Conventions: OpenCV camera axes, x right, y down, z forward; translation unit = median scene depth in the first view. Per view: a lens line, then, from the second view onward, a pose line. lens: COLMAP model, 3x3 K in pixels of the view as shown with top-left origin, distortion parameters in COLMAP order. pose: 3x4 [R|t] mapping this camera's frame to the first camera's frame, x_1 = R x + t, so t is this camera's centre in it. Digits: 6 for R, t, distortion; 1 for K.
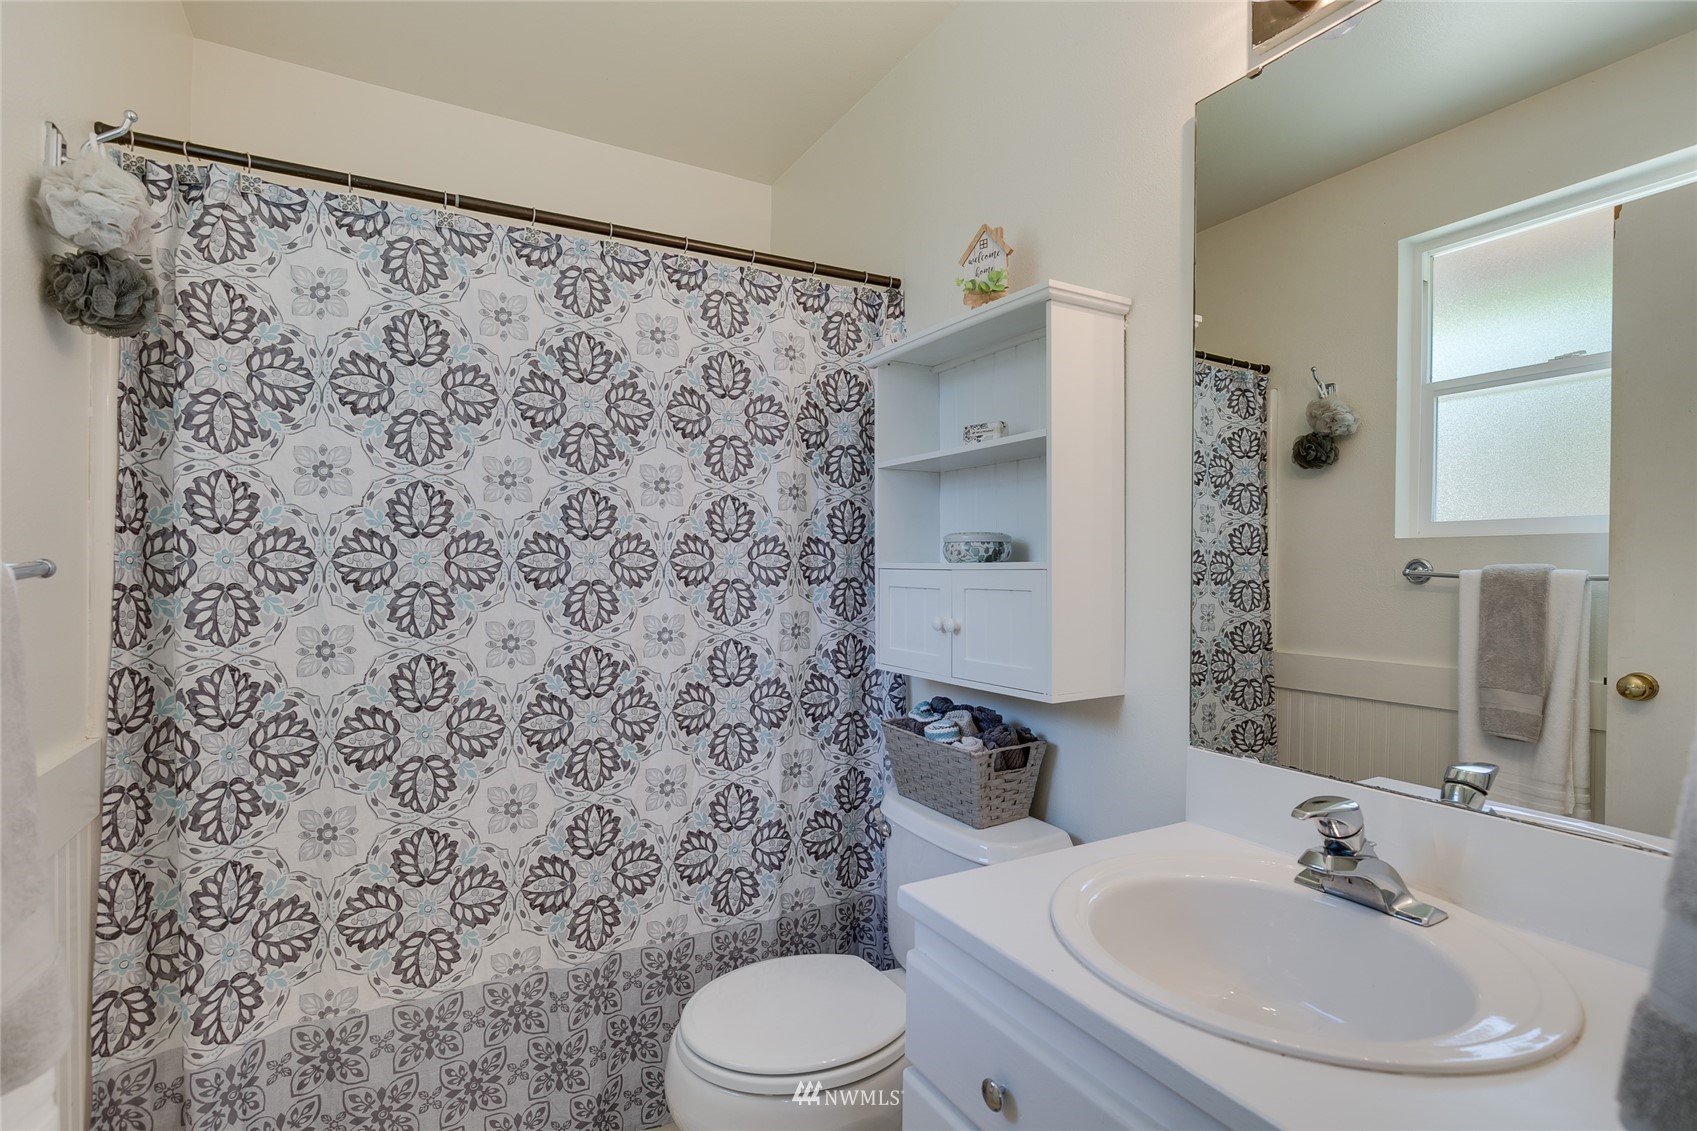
lens RADIAL K [[830.2, 0, 852.1], [0, 830.2, 574.7], [0, 0, 1]] dist [-0.007820, 0.000328]
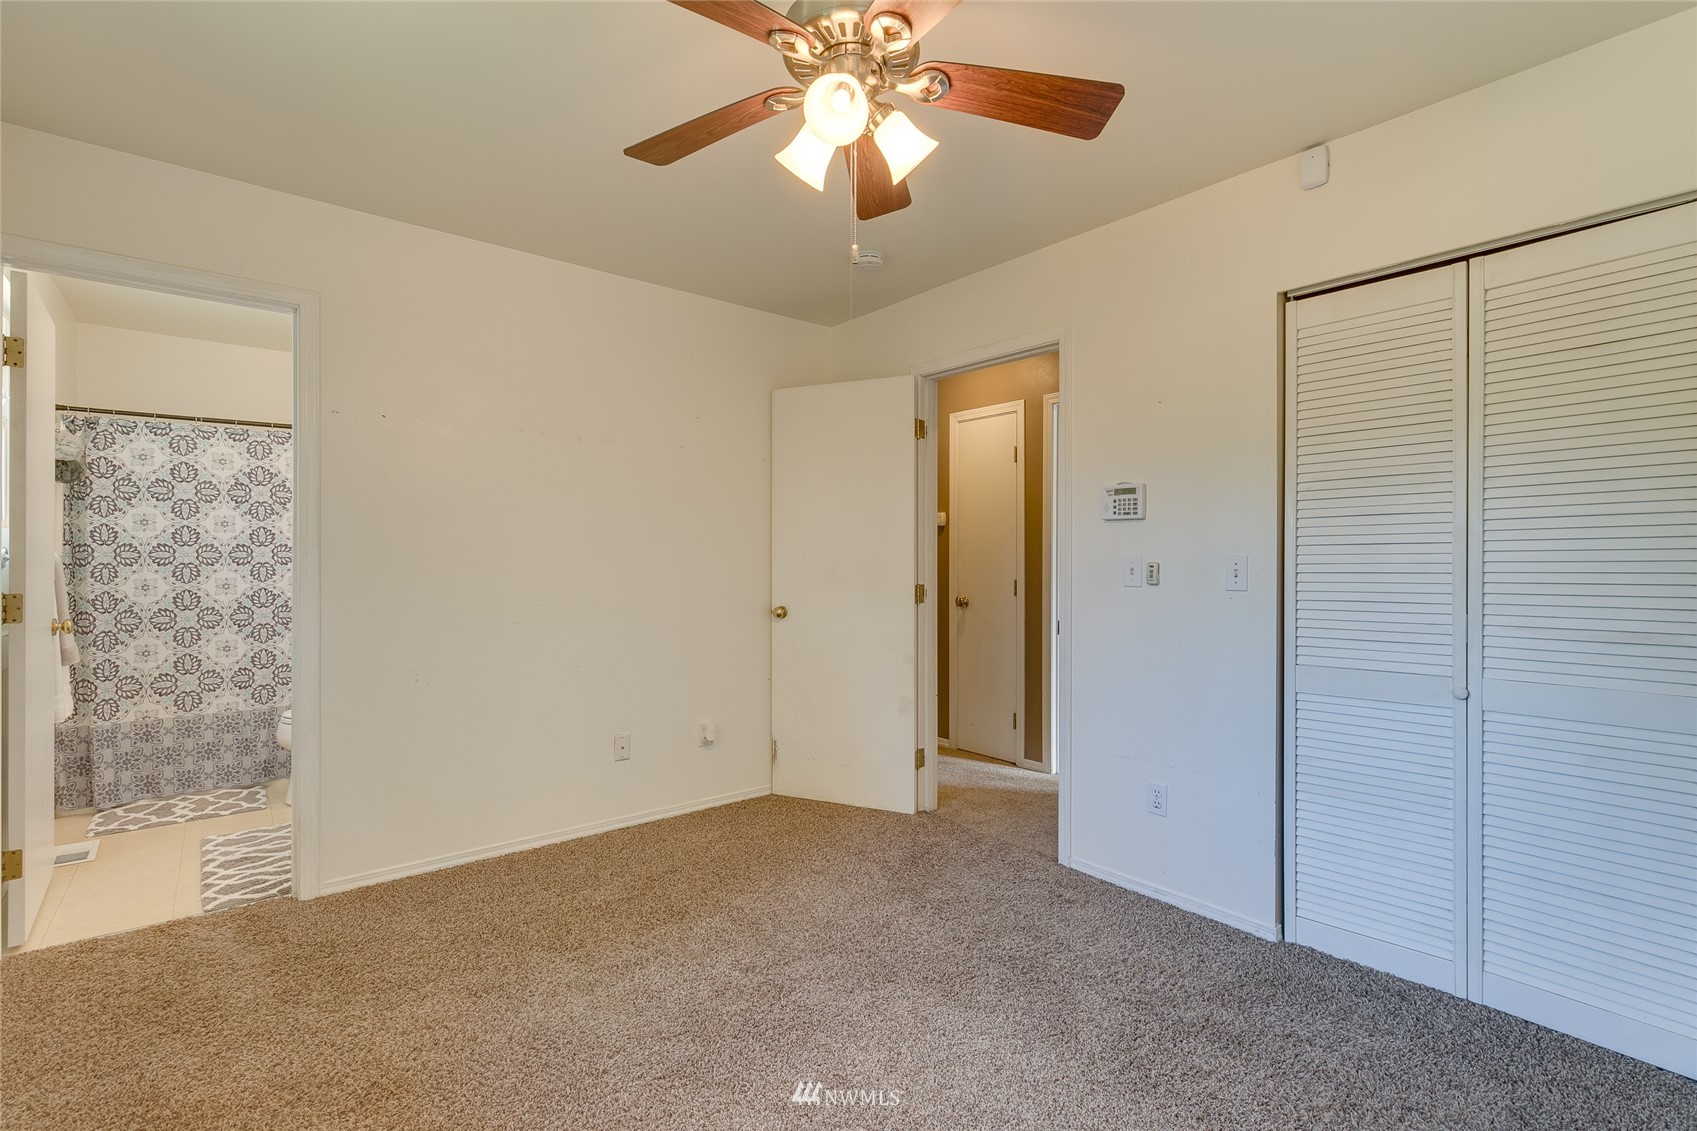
lens RADIAL K [[764.9, 0, 845.3], [0, 764.9, 562.7], [0, 0, 1]] dist [0.001148, -0.002481]
pose [[0.986571, -0.005480, 0.163243, 1.242195], [0.006443, 0.999965, -0.005370, 0.037245], [-0.163208, 0.006350, 0.986571, -1.882690]]
